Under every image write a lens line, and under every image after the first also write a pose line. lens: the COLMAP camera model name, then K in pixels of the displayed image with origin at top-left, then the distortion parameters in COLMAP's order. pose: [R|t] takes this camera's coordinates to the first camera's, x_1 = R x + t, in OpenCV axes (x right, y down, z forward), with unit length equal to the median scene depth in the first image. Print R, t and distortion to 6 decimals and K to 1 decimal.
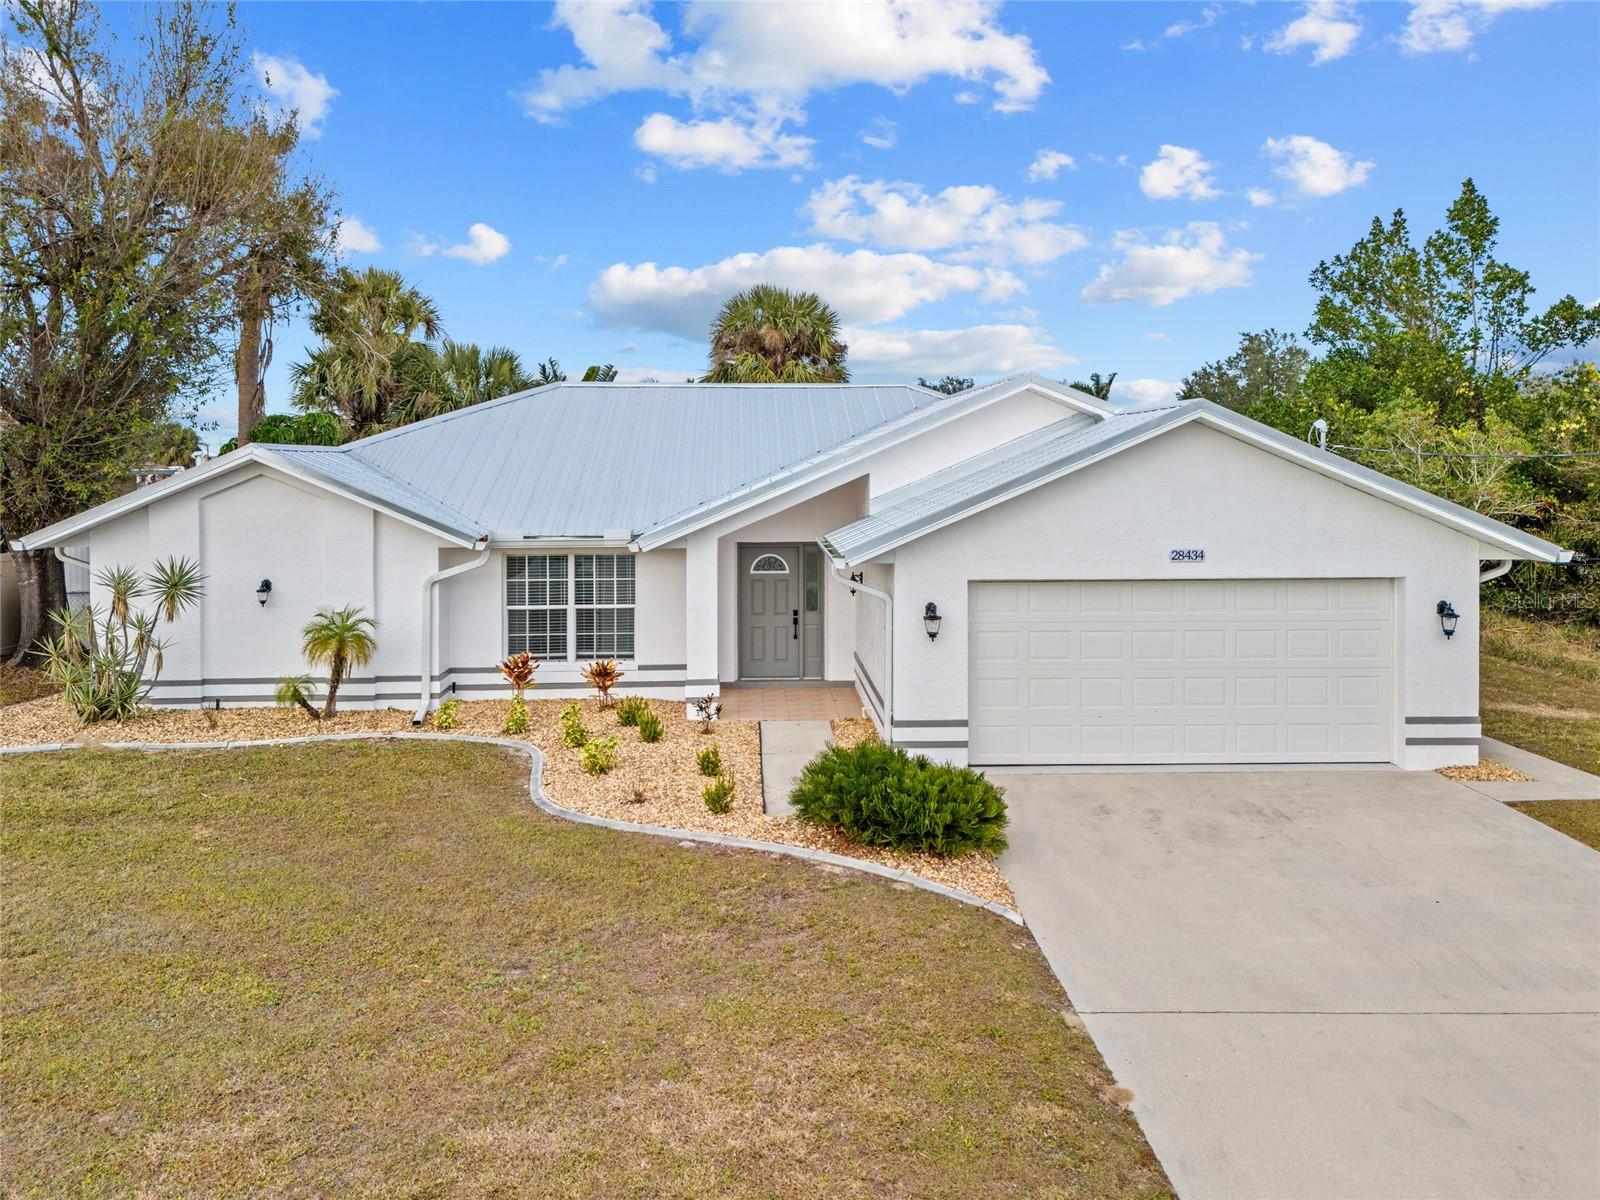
lens RADIAL K [[1207.5, 0, 817.2], [0, 1207.5, 591.7], [0, 0, 1]] dist [0.097445, -0.093749]
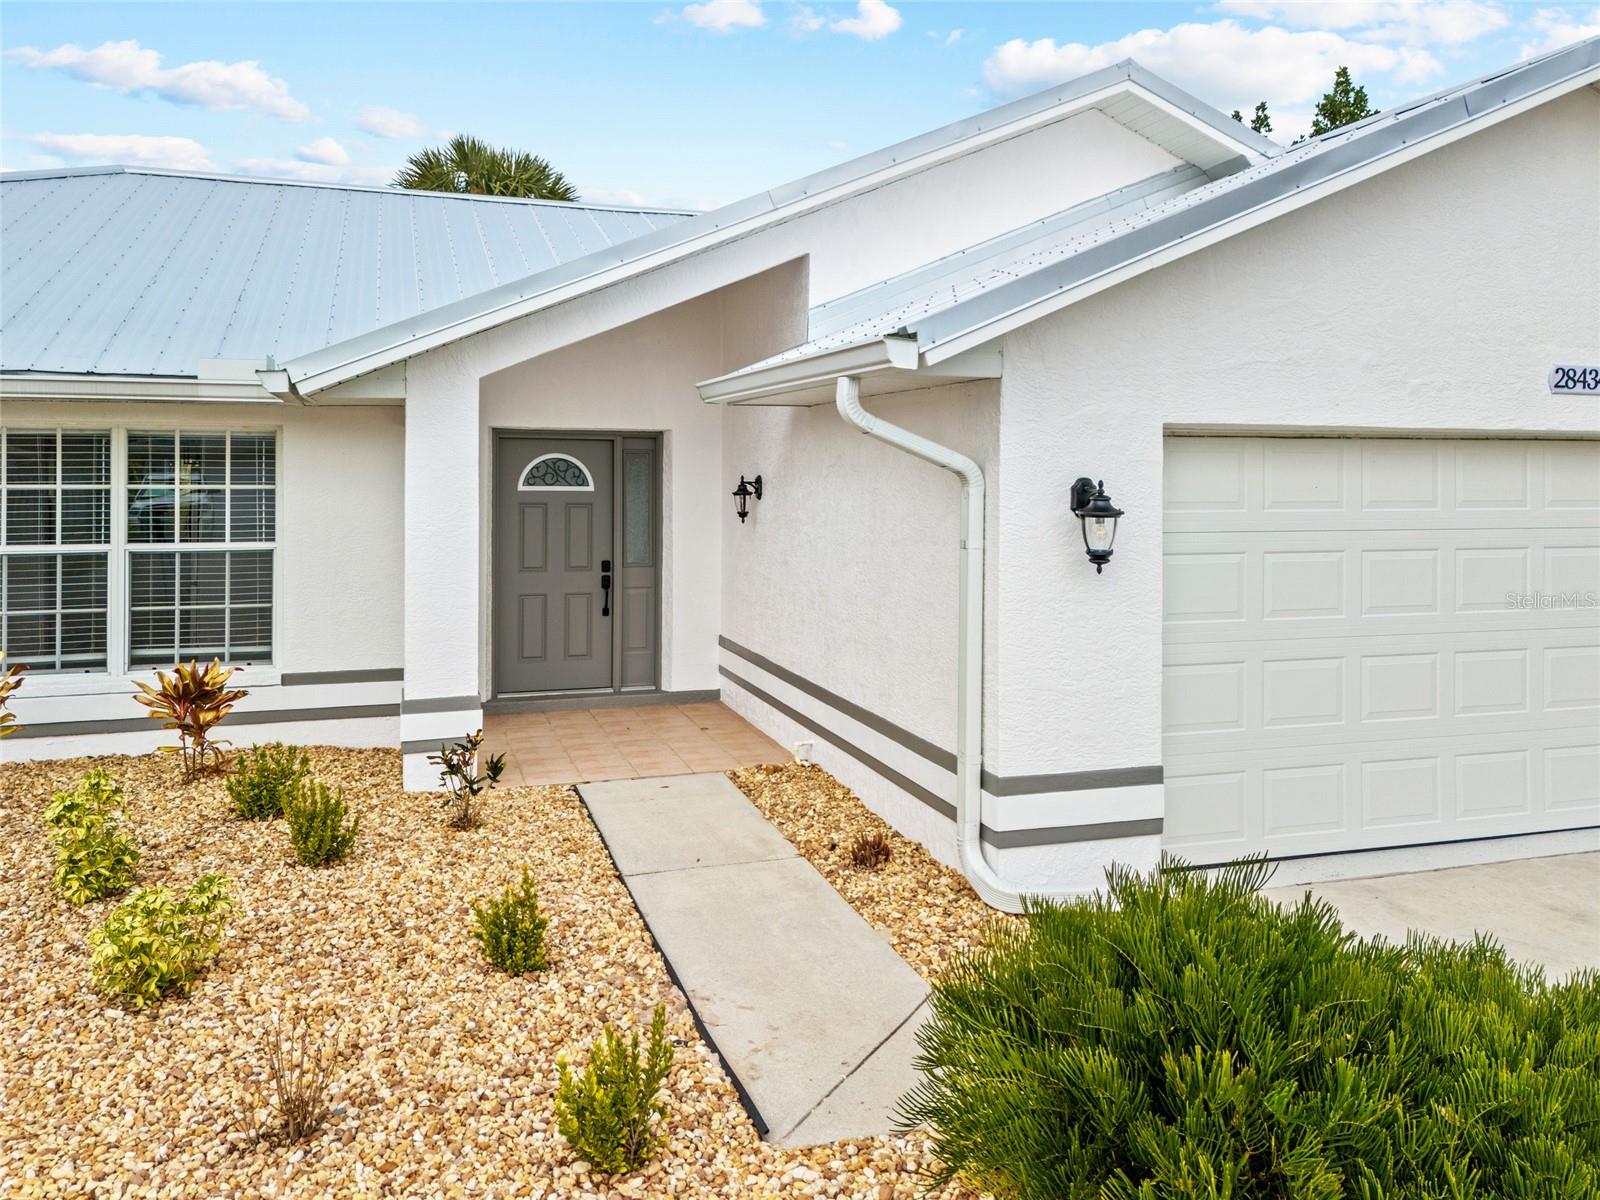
lens RADIAL K [[1171.3, 0, 801.4], [0, 1171.3, 535.7], [0, 0, 1]] dist [0.084555, -0.082416]
pose [[0.961876, -0.003635, 0.273463, -0.083021], [0.020665, 0.998019, -0.059422, 0.039955], [-0.272706, 0.062807, 0.960045, 0.521350]]
